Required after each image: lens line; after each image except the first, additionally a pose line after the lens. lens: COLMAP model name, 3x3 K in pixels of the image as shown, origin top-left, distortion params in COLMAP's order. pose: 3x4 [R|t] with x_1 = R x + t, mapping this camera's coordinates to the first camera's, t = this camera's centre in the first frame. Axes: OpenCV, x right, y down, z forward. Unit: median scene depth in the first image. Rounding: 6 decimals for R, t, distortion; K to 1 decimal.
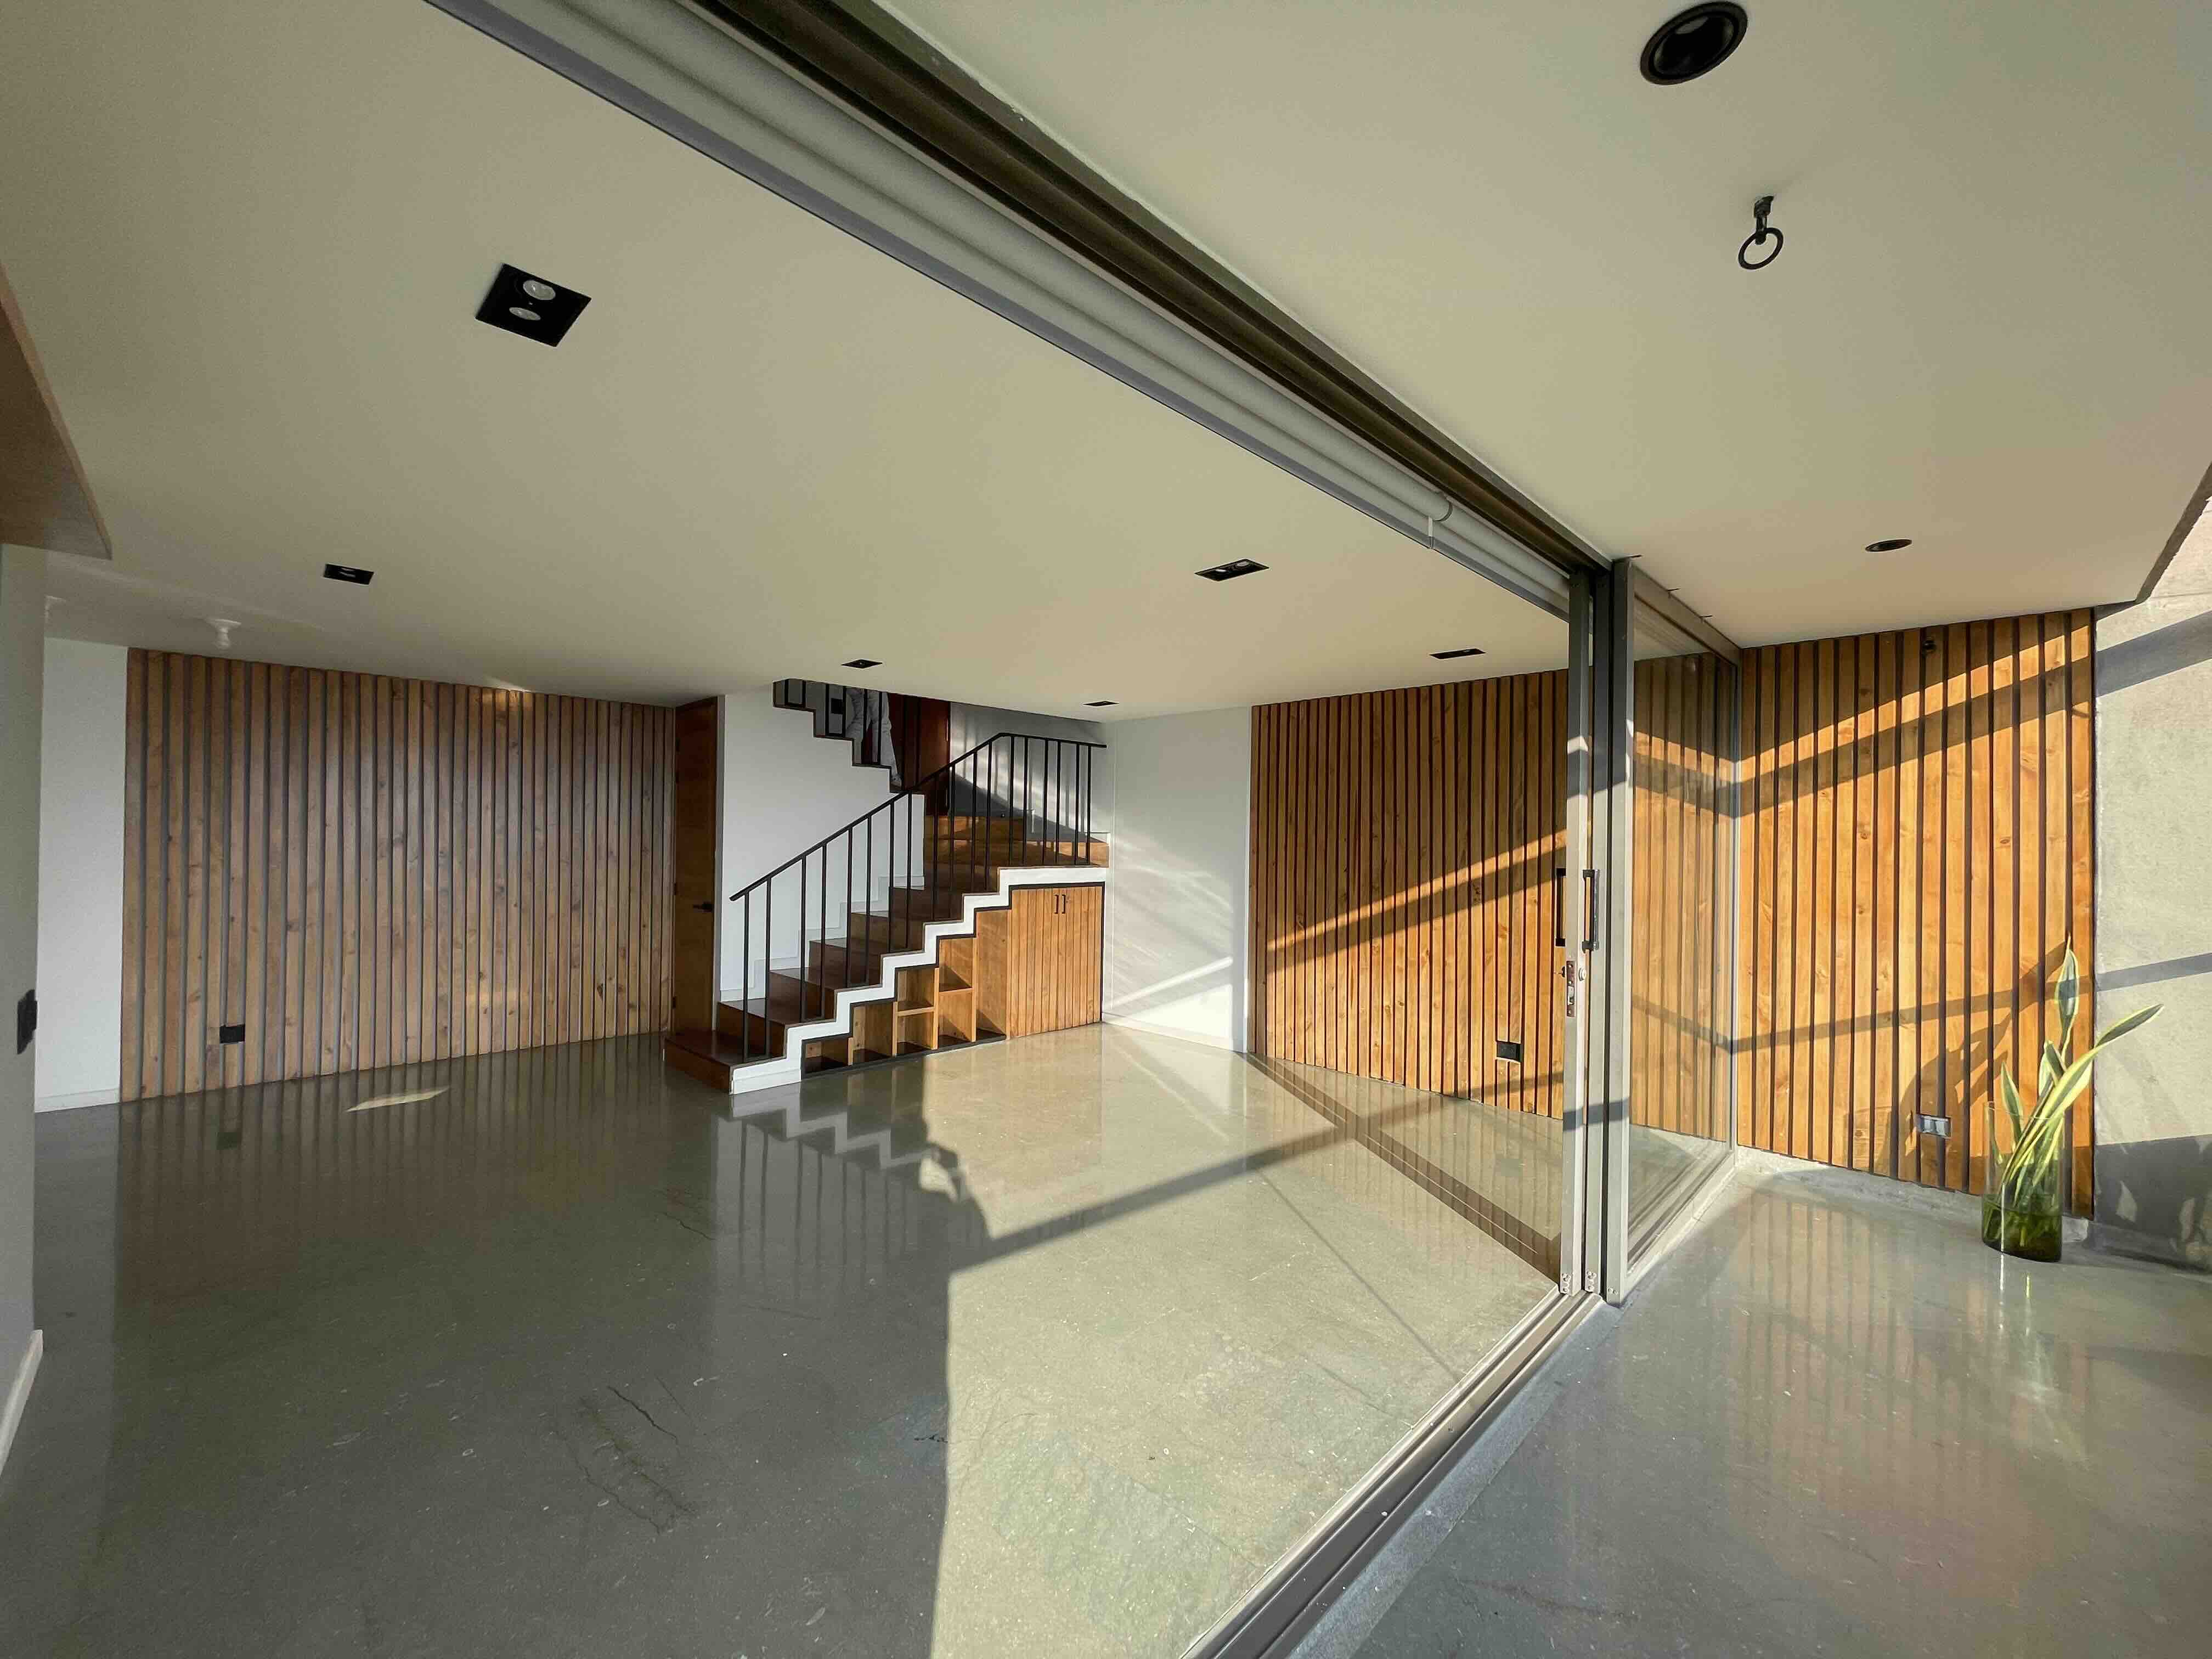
lens RADIAL K [[886.7, 0, 1098.8], [0, 886.7, 838.0], [0, 0, 1]] dist [0.001168, -0.000008]
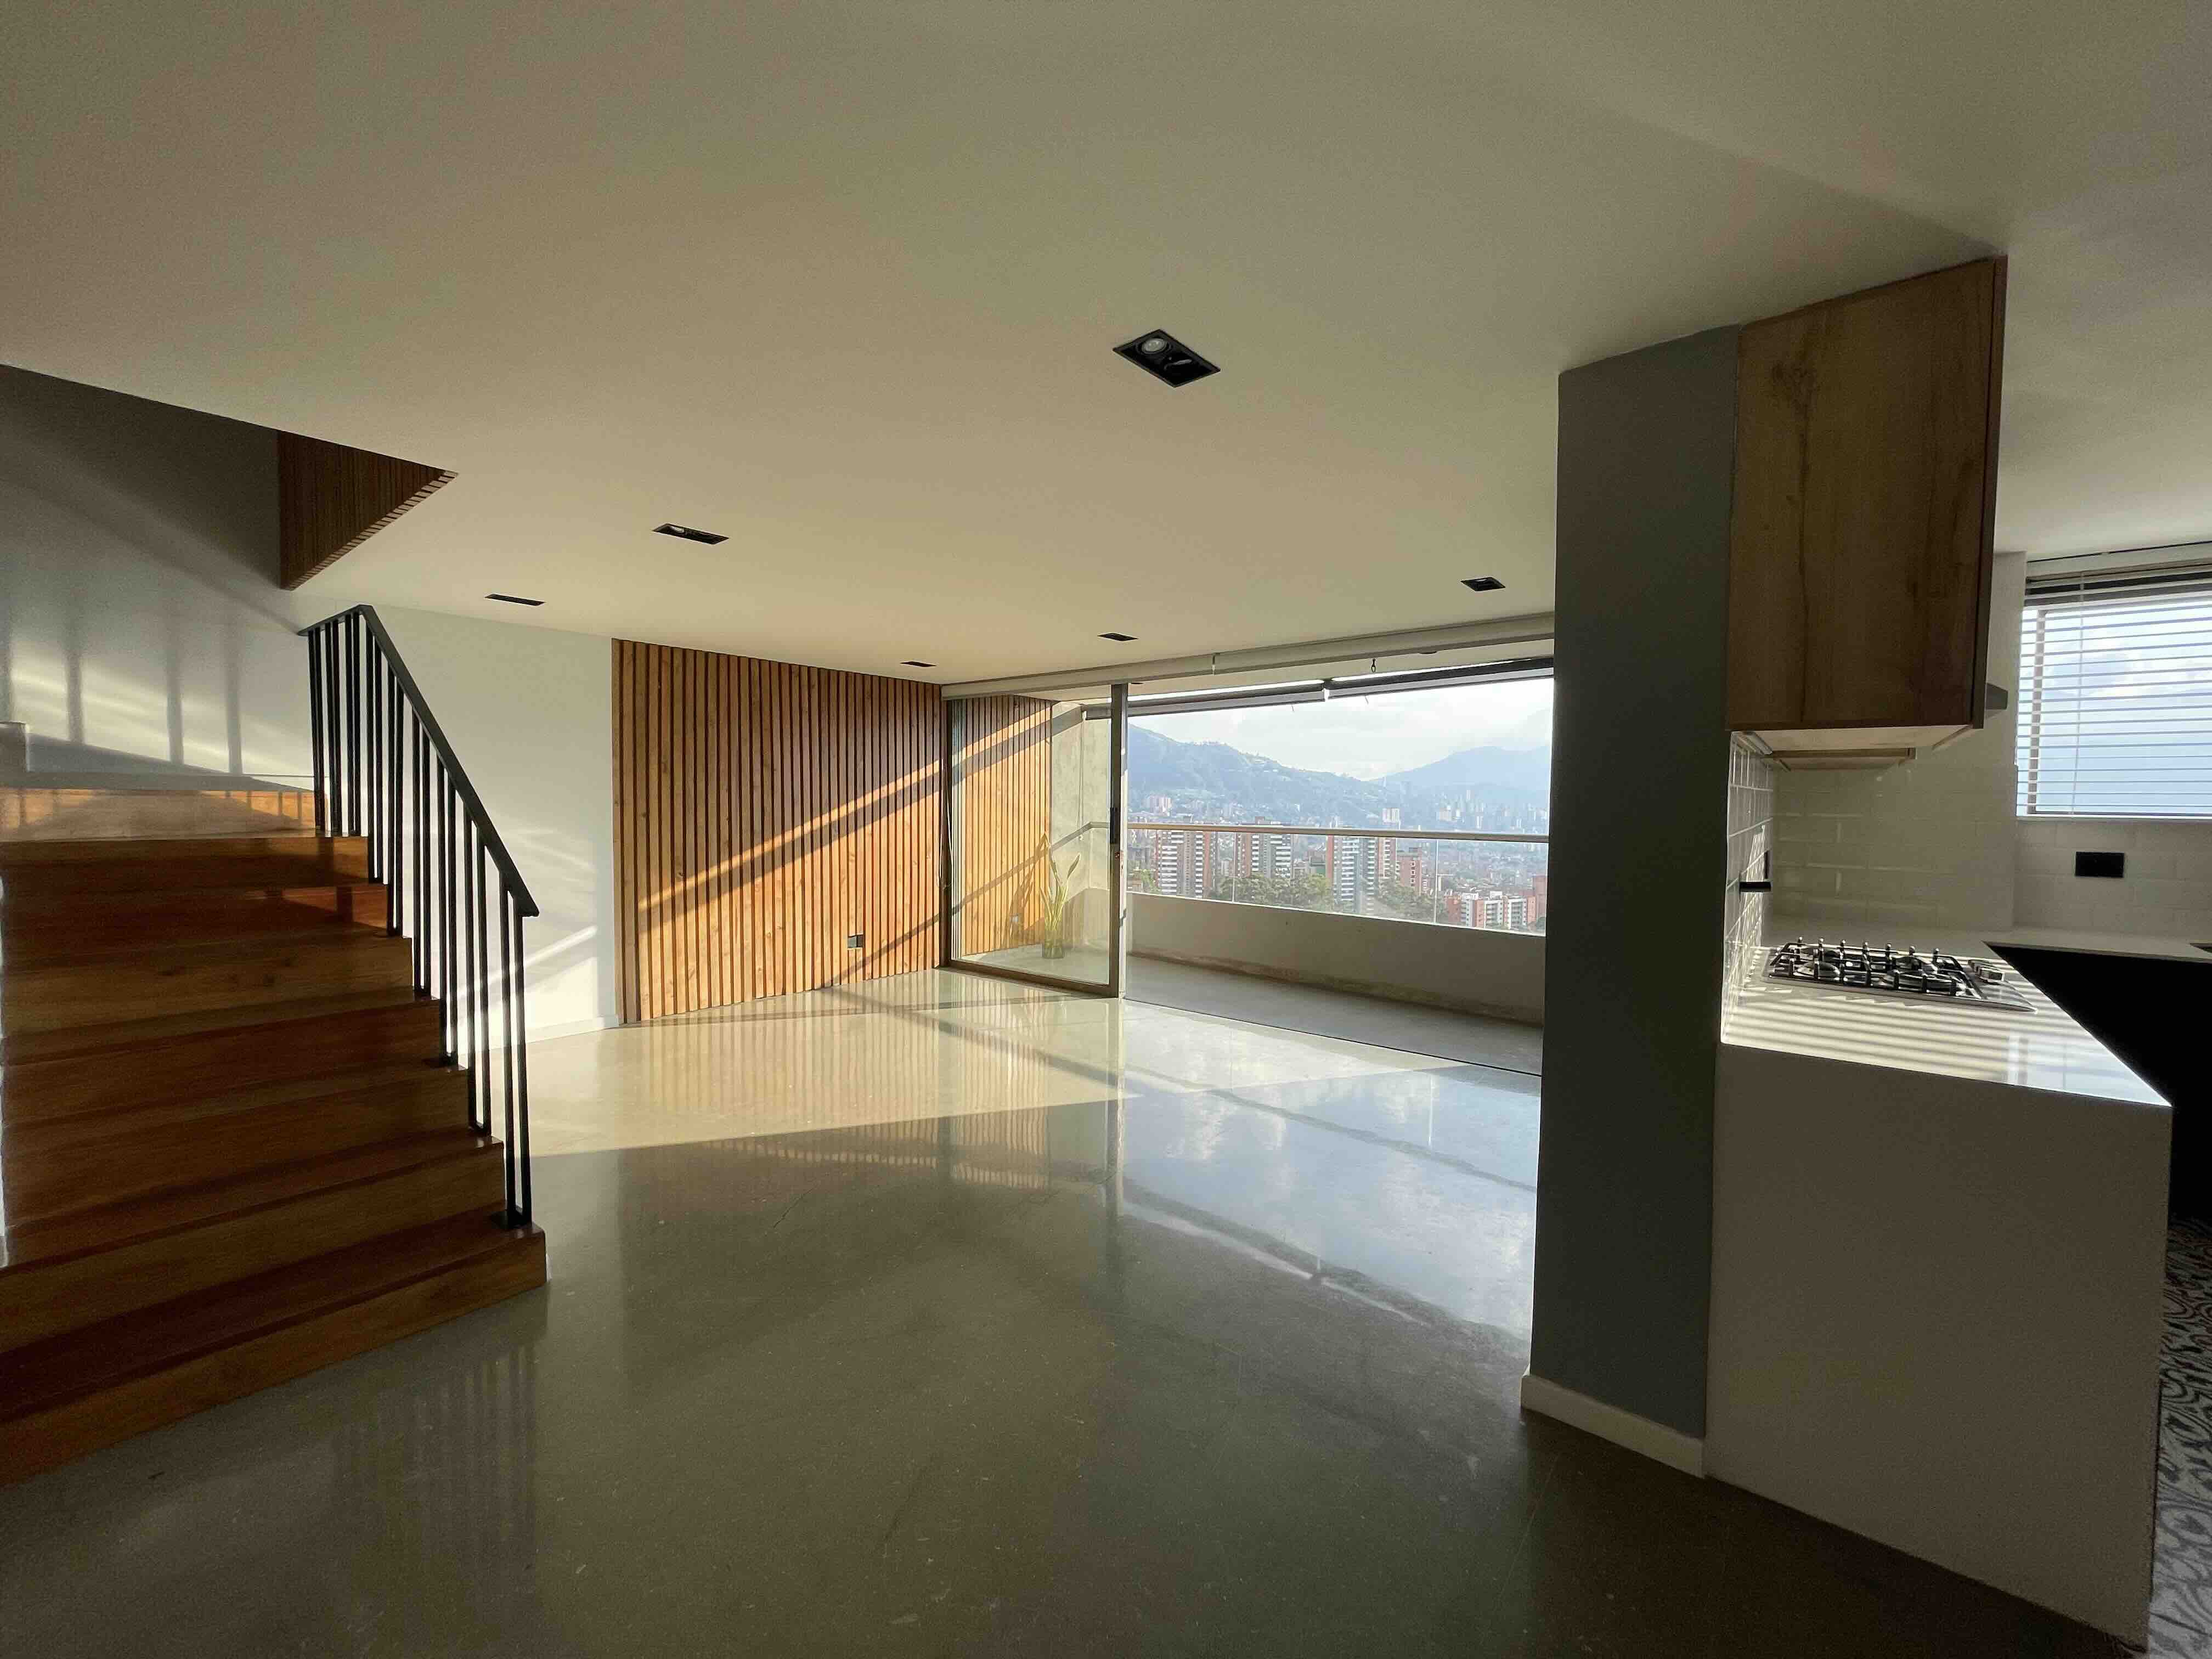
lens RADIAL K [[886.7, 0, 1110.4], [0, 886.7, 826.6], [0, 0, 1]] dist [0.001168, -0.000008]
pose [[-0.117416, -0.044772, 0.992073, -0.857080], [-0.015580, 0.998943, 0.043238, -0.007812], [-0.992961, -0.010380, -0.117990, 0.679573]]
